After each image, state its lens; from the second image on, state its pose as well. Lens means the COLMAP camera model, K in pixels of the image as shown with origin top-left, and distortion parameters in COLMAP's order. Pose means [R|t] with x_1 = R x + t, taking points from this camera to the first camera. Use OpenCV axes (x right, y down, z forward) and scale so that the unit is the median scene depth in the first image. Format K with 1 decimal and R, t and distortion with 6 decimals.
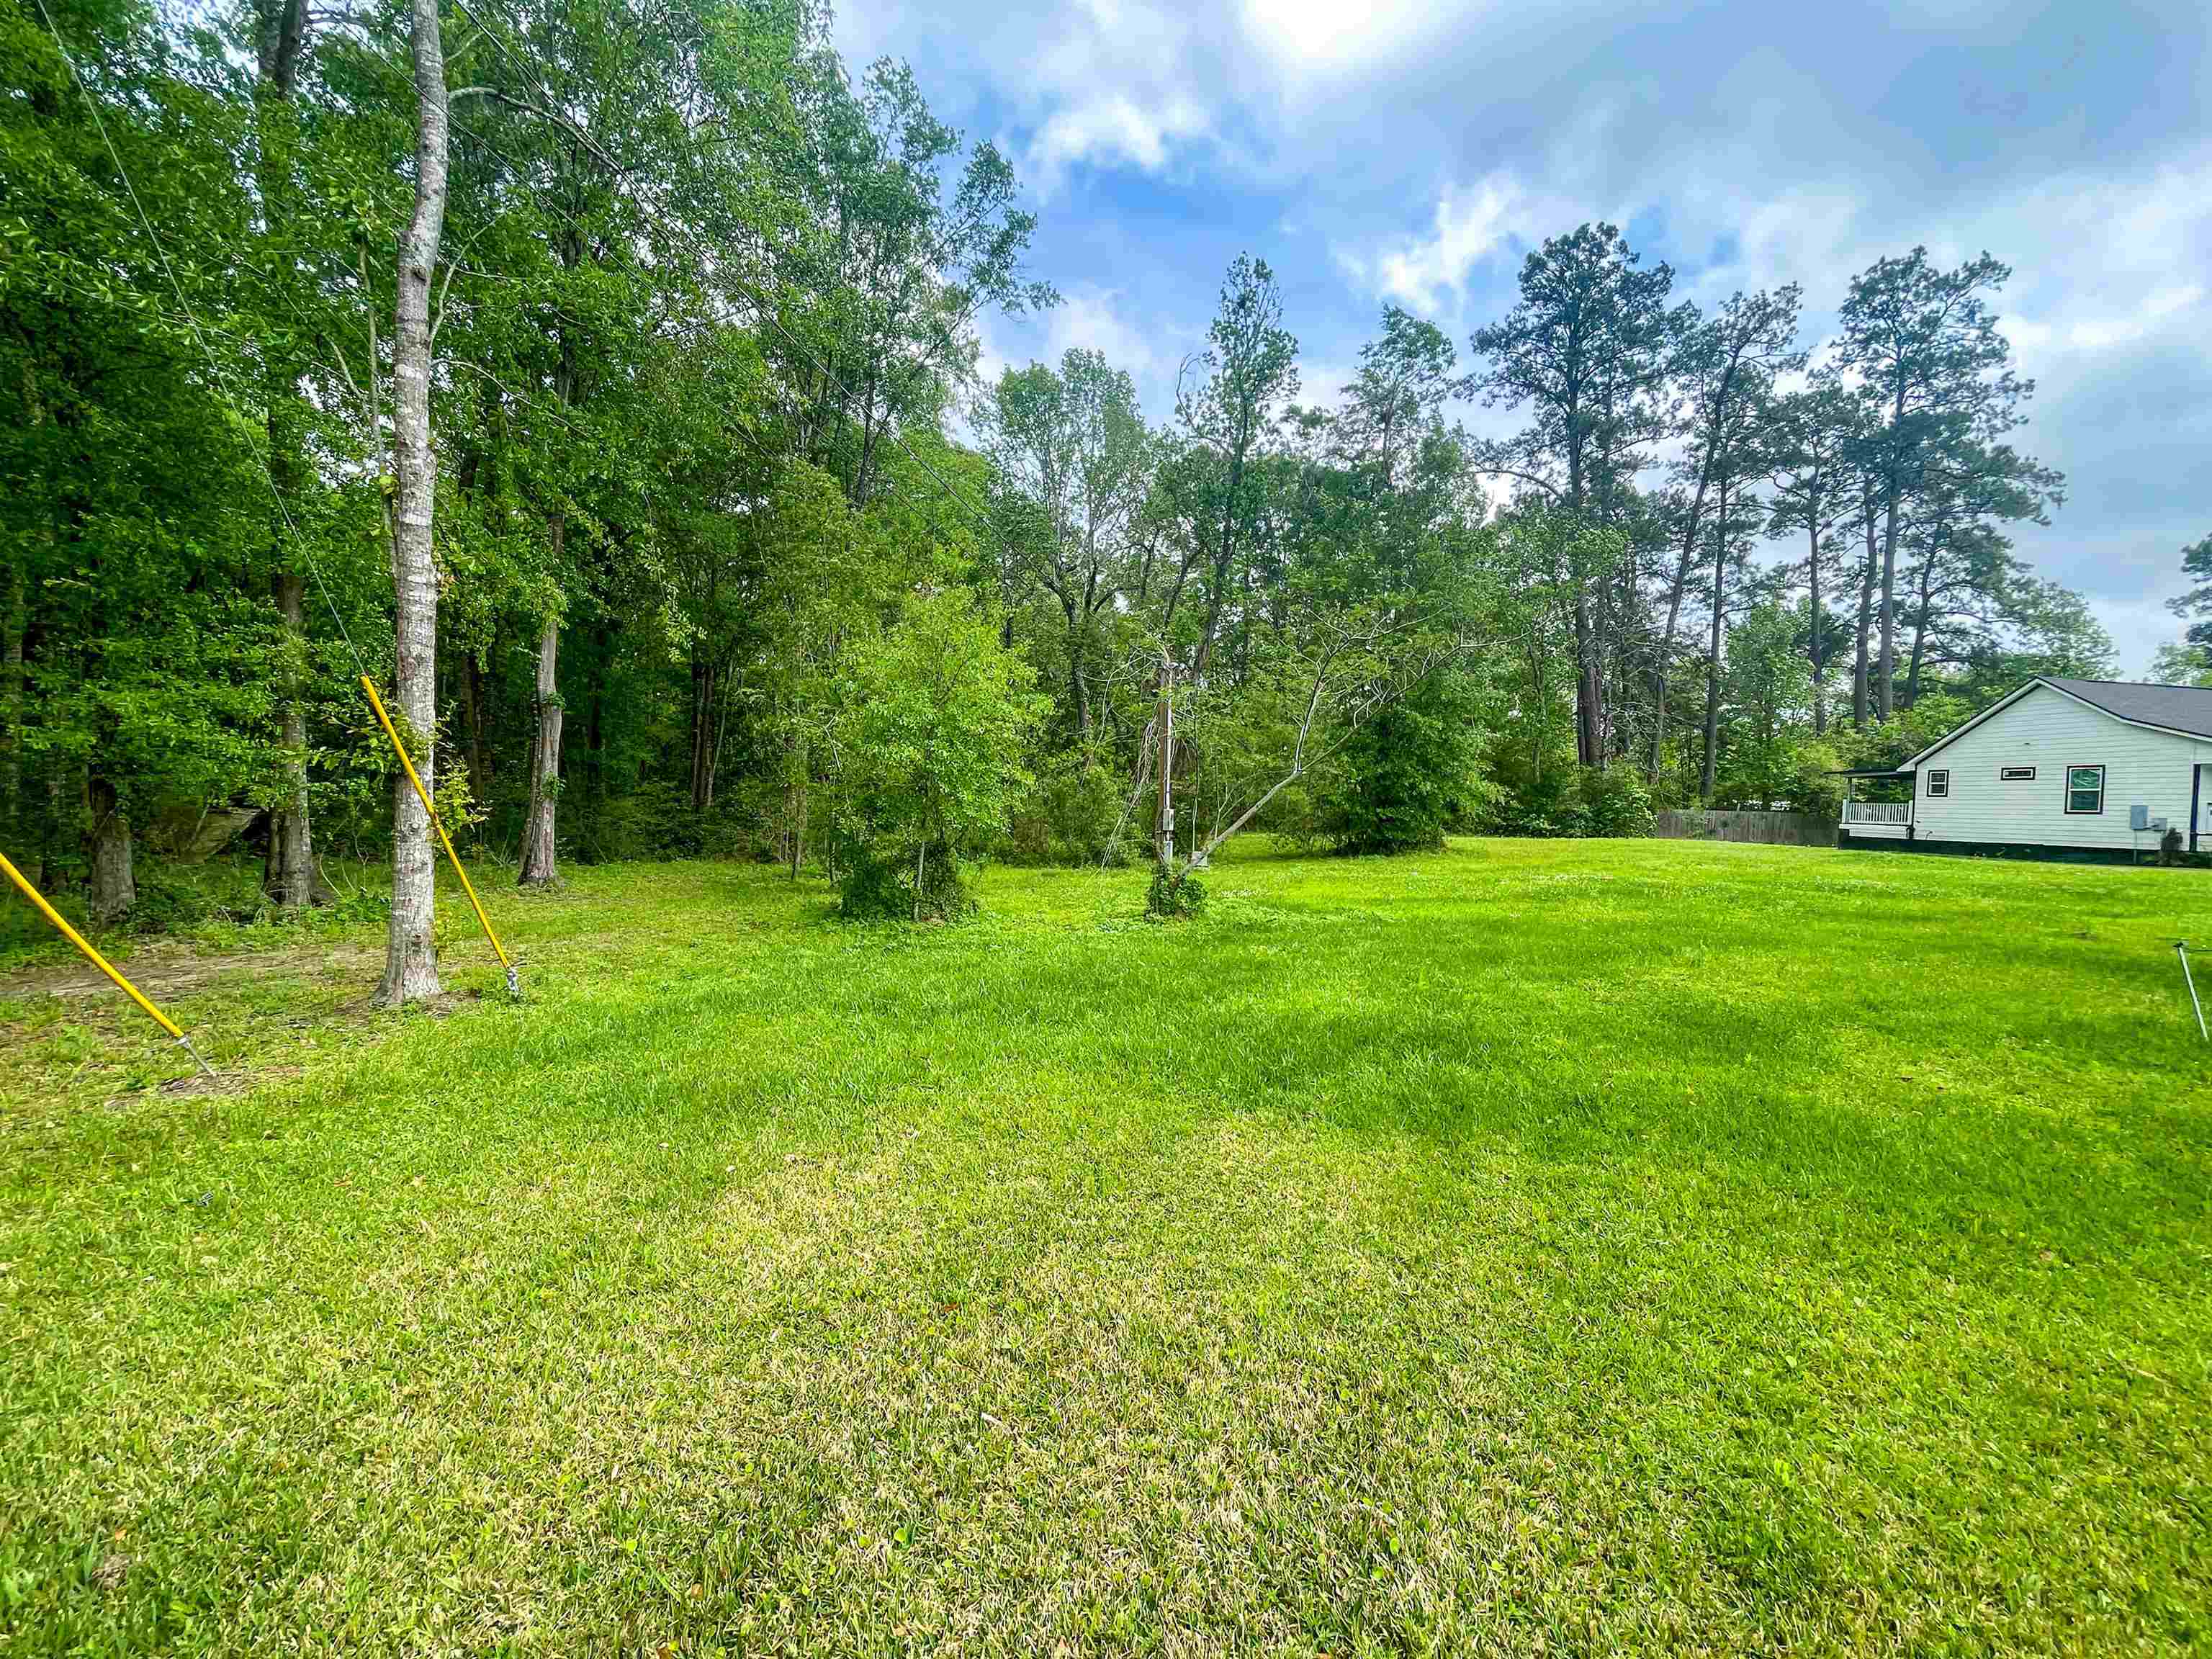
lens RADIAL K [[890.8, 0, 1117.6], [0, 890.8, 819.6], [0, 0, 1]] dist [-0.001685, 0.001120]
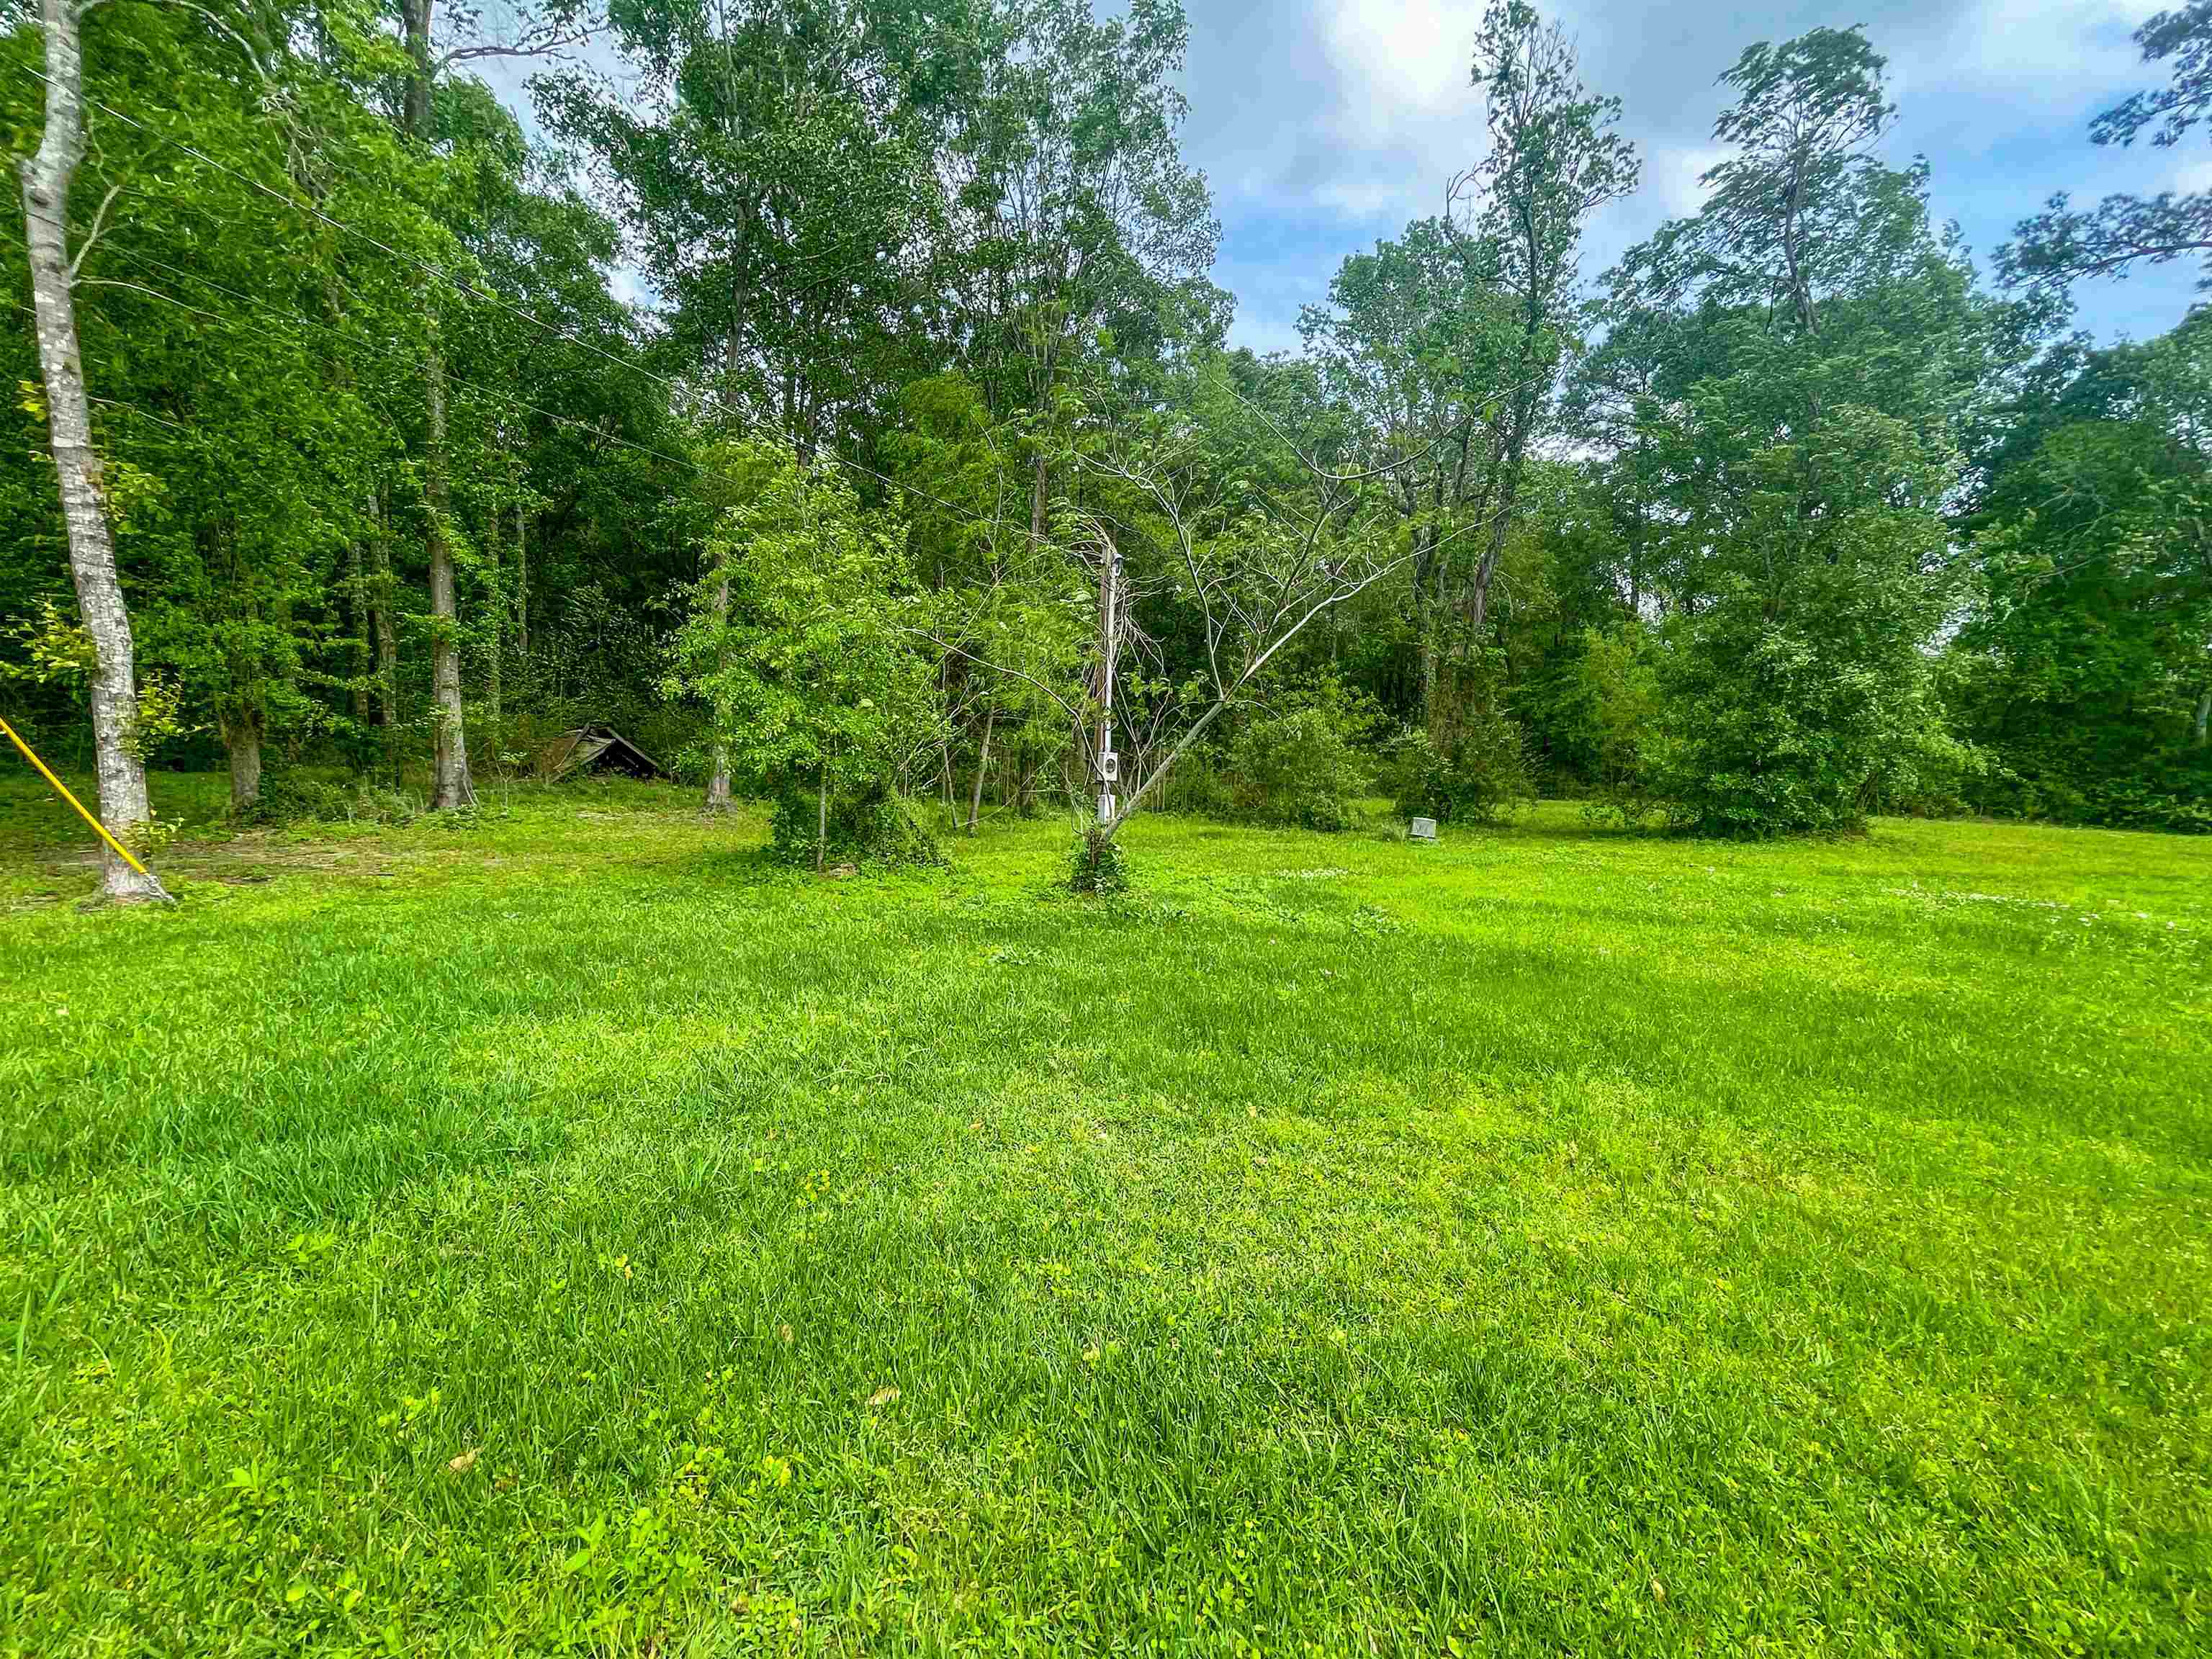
lens RADIAL K [[890.8, 0, 1101.8], [0, 890.8, 824.8], [0, 0, 1]] dist [-0.001685, 0.001120]
pose [[0.875913, 0.063345, -0.478292, 0.195842], [-0.036272, 0.997184, 0.065641, 0.000217], [0.481103, -0.040147, 0.875744, 0.154216]]
